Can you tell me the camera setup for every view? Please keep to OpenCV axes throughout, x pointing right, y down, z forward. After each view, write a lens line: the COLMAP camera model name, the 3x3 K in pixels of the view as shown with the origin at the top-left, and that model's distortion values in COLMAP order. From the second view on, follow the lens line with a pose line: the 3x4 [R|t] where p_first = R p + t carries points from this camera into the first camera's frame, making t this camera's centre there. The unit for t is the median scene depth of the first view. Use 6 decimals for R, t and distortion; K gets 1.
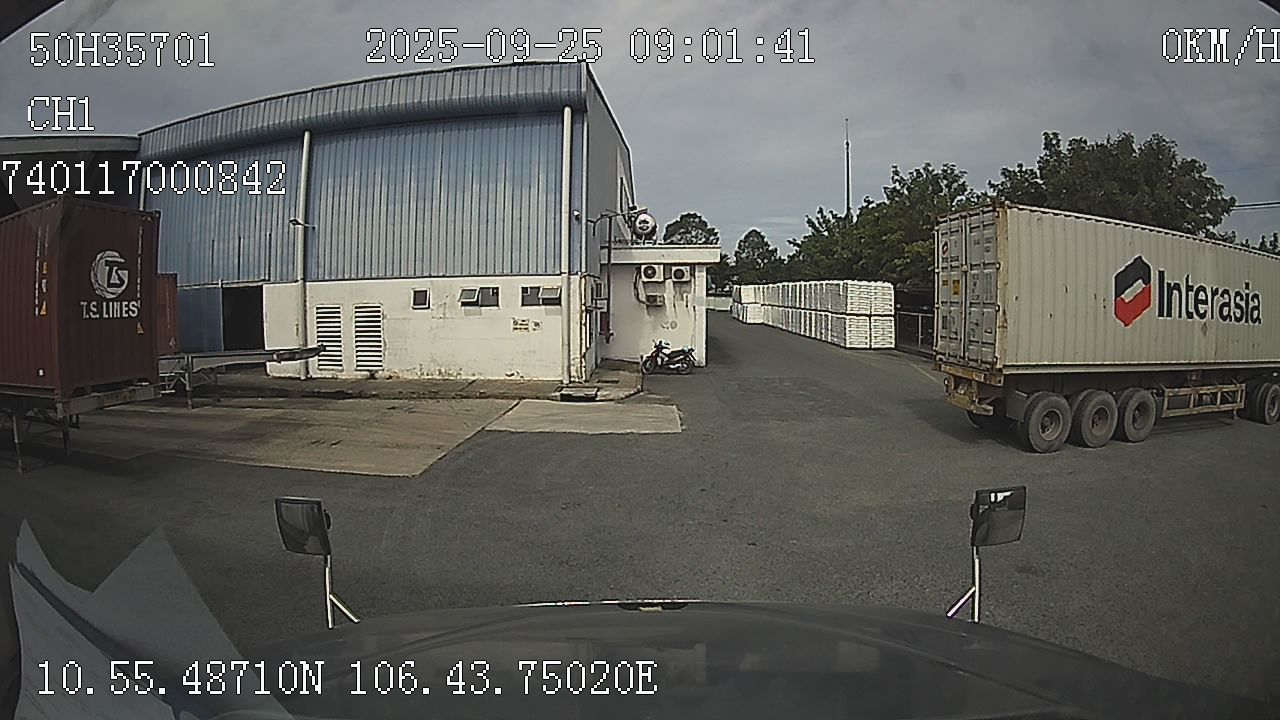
lens RADIAL K [[897.0, 0, 656.2], [0, 897.0, 359.8], [0, 0, 1]] dist [-0.257393, -0.000161]
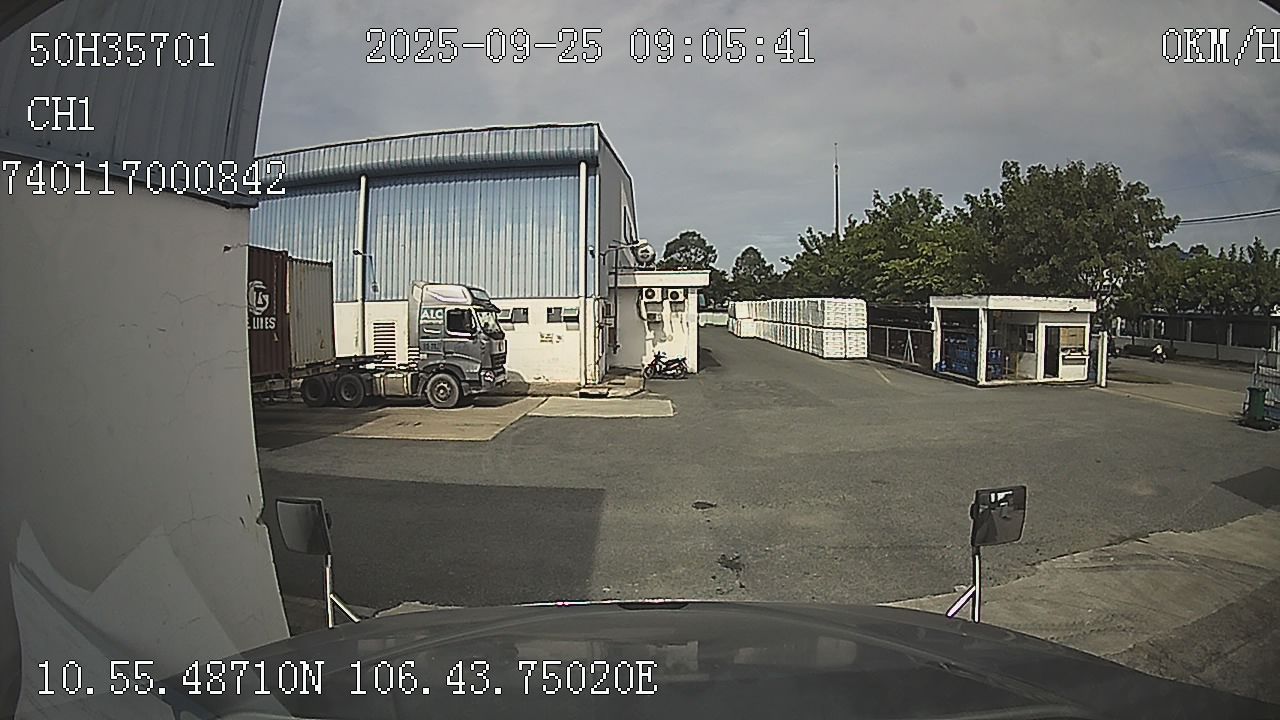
lens RADIAL K [[925.5, 0, 640.0], [0, 925.5, 360.0], [0, 0, 1]] dist [0.004840, 0.004024]
pose [[0.999812, -0.003005, -0.019151, 0.003436], [0.002673, 0.999846, -0.017366, 0.013485], [0.019201, 0.017311, 0.999666, -0.271957]]
